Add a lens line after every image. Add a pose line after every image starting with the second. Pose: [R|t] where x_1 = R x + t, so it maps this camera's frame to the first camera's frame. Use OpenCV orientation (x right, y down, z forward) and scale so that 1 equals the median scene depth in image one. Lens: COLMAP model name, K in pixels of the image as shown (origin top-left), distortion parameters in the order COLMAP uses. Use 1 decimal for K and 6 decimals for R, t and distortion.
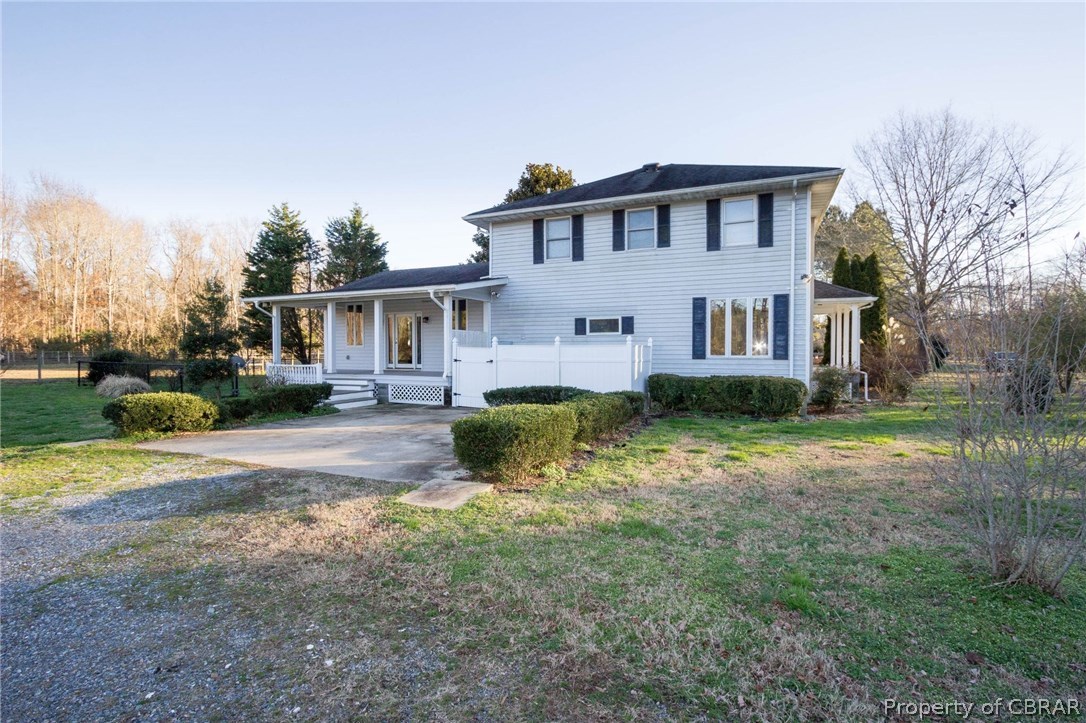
lens RADIAL K [[498.8, 0, 543.0], [0, 498.8, 361.5], [0, 0, 1]] dist [-0.013725, 0.000247]
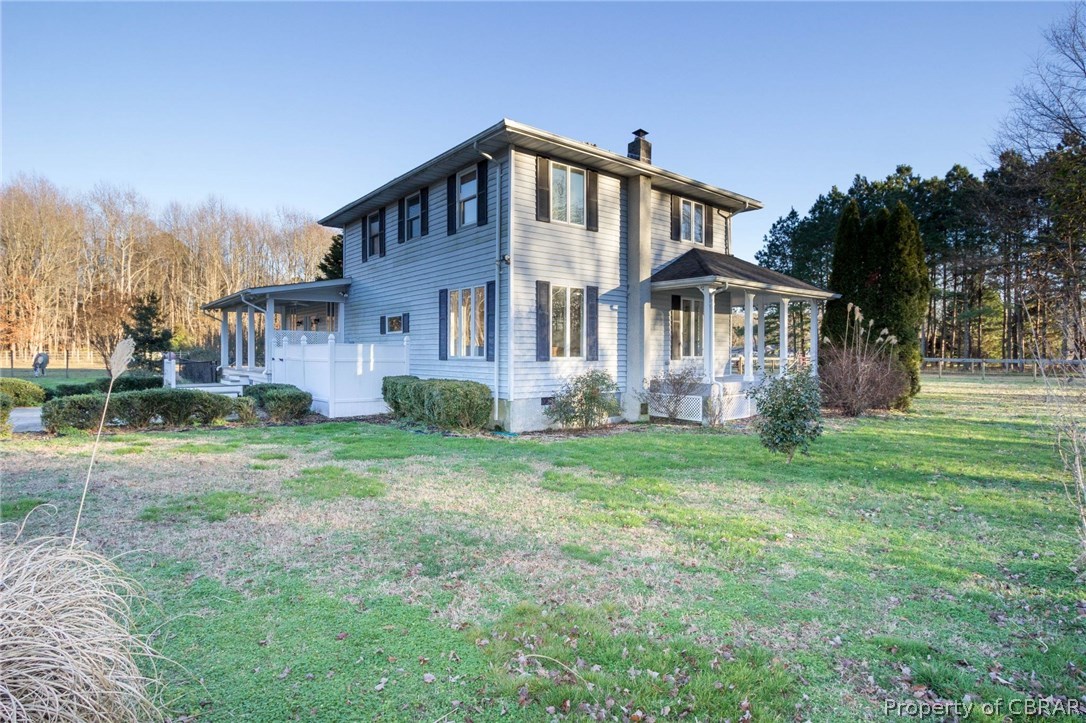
lens RADIAL K [[559.8, 0, 543.0], [0, 559.8, 361.5], [0, 0, 1]] dist [-0.013117, 0.001415]
pose [[0.881282, 0.010992, -0.472462, 0.902880], [-0.013655, 0.999904, -0.002207, -0.002267], [0.472393, 0.008396, 0.881348, 0.210174]]
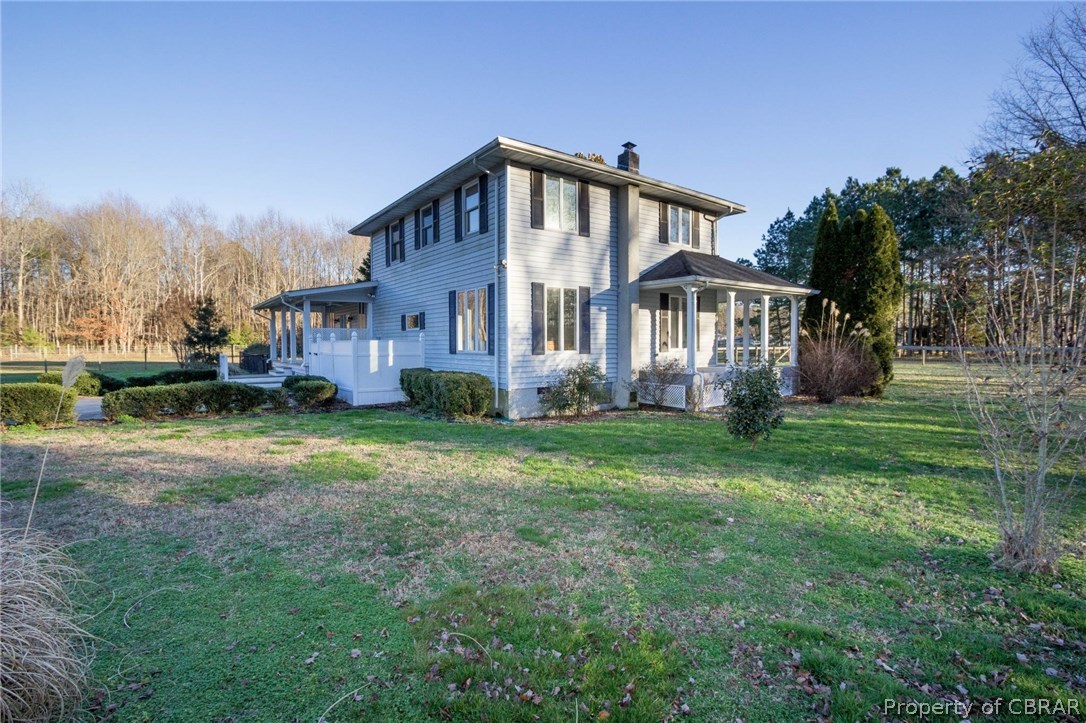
lens RADIAL K [[498.8, 0, 543.0], [0, 498.8, 361.5], [0, 0, 1]] dist [-0.013725, 0.000247]
pose [[0.858748, 0.016284, -0.512140, 0.939599], [-0.007023, 0.999775, 0.020014, -0.010446], [0.512351, -0.013590, 0.858669, 0.238671]]
